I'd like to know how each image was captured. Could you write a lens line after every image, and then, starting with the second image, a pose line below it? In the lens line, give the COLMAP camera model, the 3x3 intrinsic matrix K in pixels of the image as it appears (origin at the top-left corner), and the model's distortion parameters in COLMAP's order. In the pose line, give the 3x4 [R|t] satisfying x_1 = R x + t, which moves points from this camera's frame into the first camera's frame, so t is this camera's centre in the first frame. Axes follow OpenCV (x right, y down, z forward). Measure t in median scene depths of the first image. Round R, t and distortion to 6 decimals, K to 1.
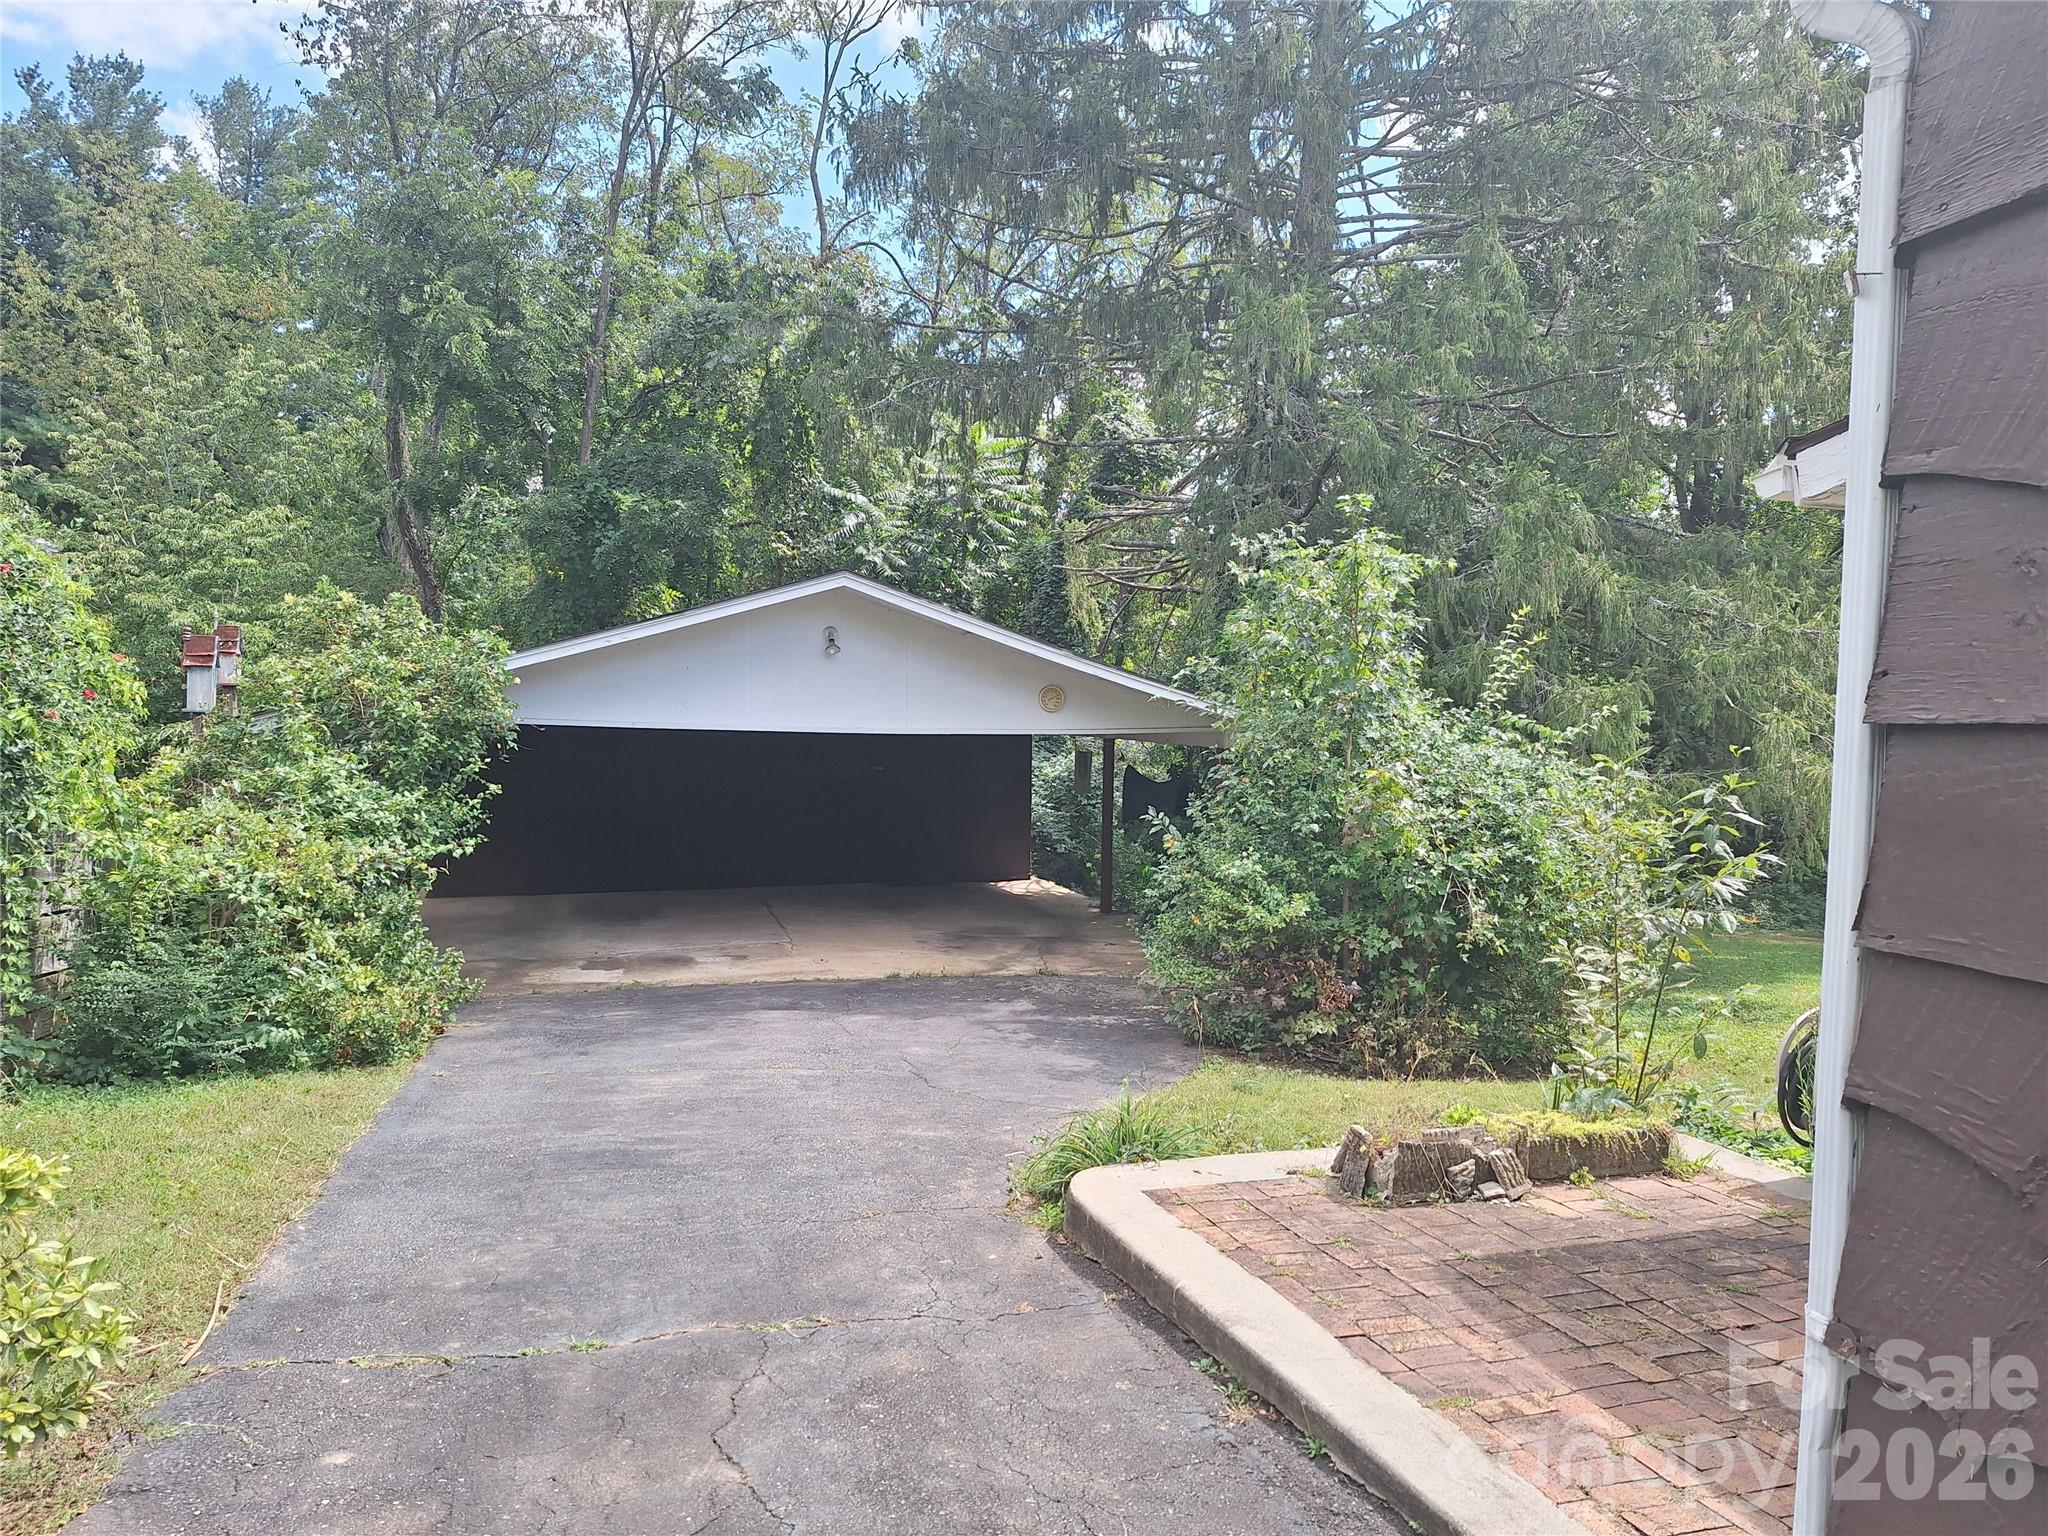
lens RADIAL K [[1407.2, 0, 1024.0], [0, 1407.2, 768.0], [0, 0, 1]] dist [0.002258, 0.000118]
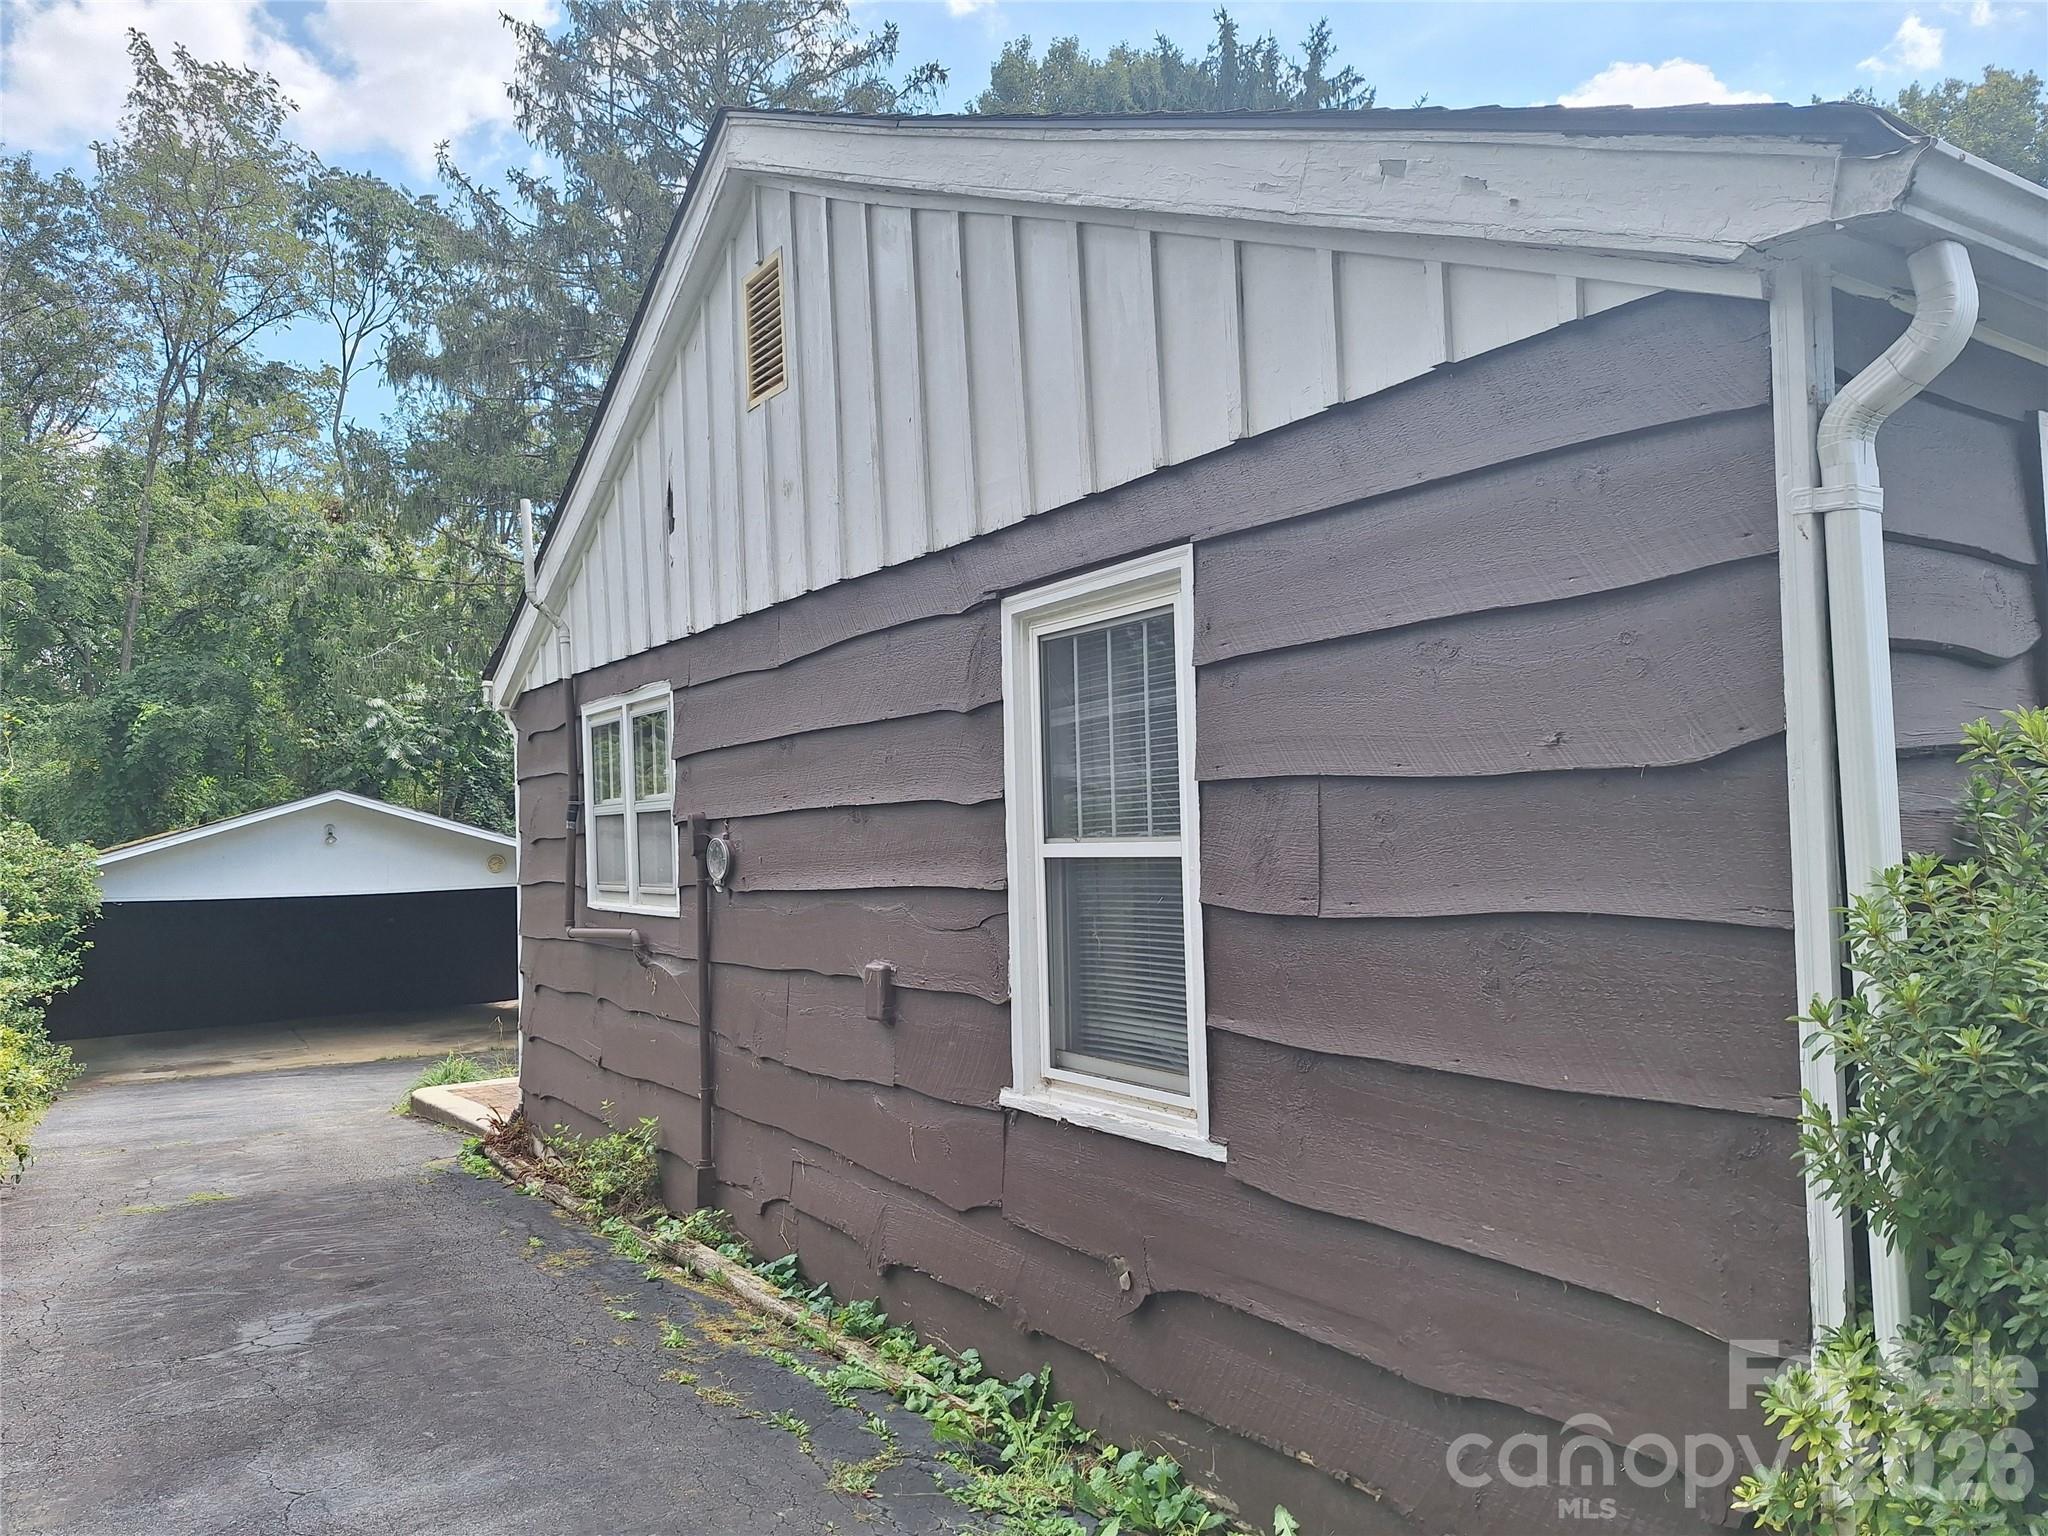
lens RADIAL K [[1393.1, 0, 1022.7], [0, 1393.1, 745.8], [0, 0, 1]] dist [-0.009811, -0.004213]
pose [[0.957318, -0.031350, 0.287332, 0.098556], [0.064053, 0.992393, -0.105131, 0.012935], [-0.281851, 0.119049, 0.952044, -0.425824]]
